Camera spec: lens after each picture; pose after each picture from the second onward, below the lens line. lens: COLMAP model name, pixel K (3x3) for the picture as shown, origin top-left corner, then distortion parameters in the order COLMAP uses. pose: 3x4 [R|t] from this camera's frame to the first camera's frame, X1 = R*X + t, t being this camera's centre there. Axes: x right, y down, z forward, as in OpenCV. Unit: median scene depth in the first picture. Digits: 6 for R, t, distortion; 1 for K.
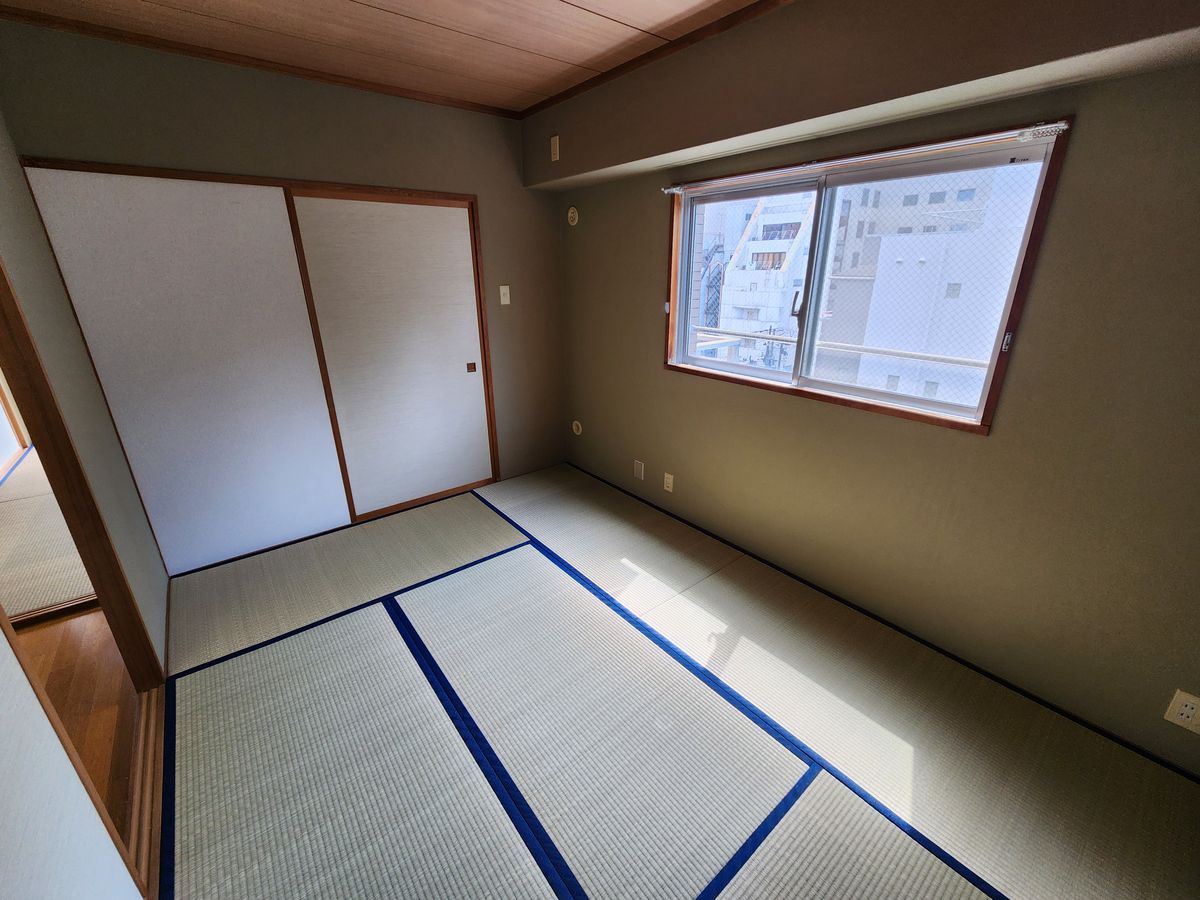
lens RADIAL K [[488.9, 0, 599.6], [0, 488.9, 447.1], [0, 0, 1]] dist [-0.000354, -0.000179]
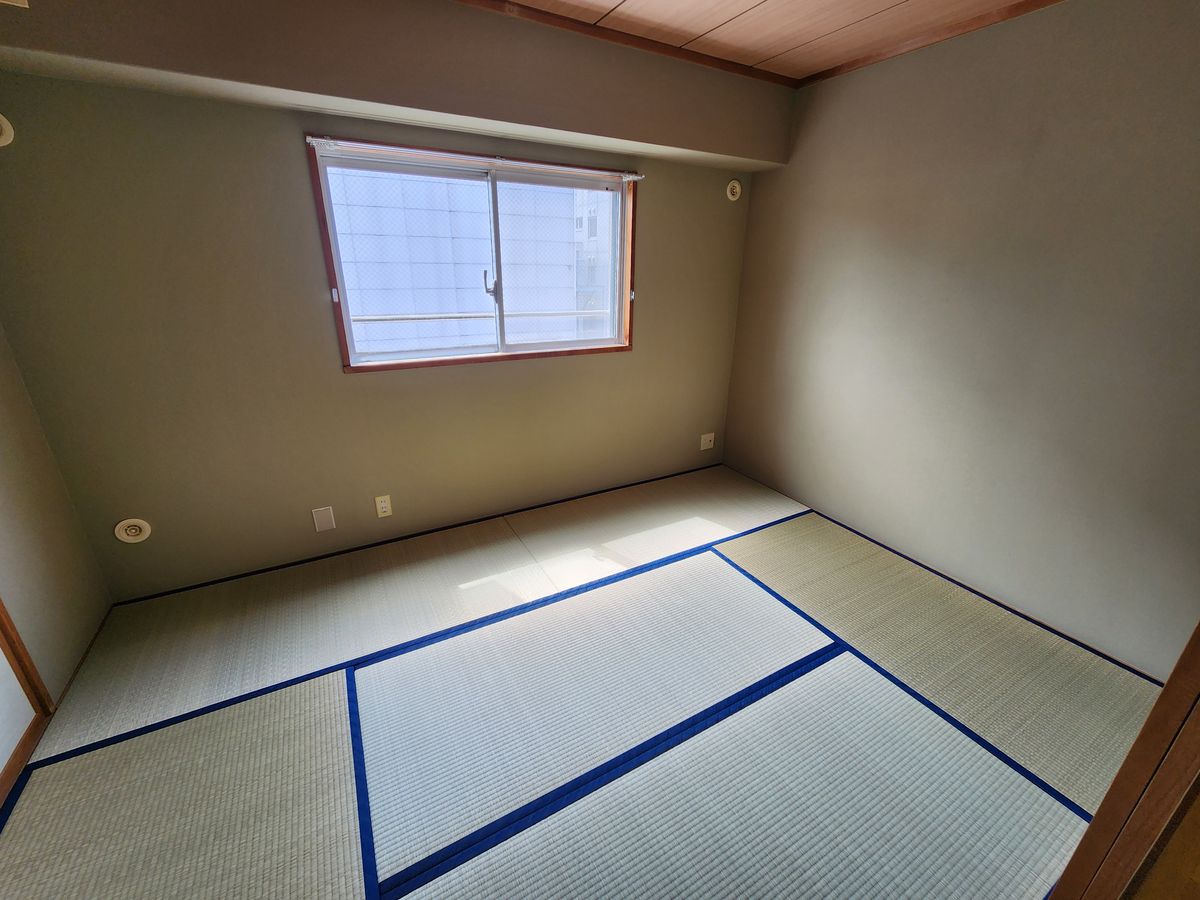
lens RADIAL K [[488.9, 0, 598.9], [0, 488.9, 448.6], [0, 0, 1]] dist [-0.000354, -0.000179]
pose [[0.165480, -0.344480, 0.924094, -0.805822], [0.327018, 0.903166, 0.278119, -0.194022], [-0.930417, 0.256173, 0.262107, 0.622519]]
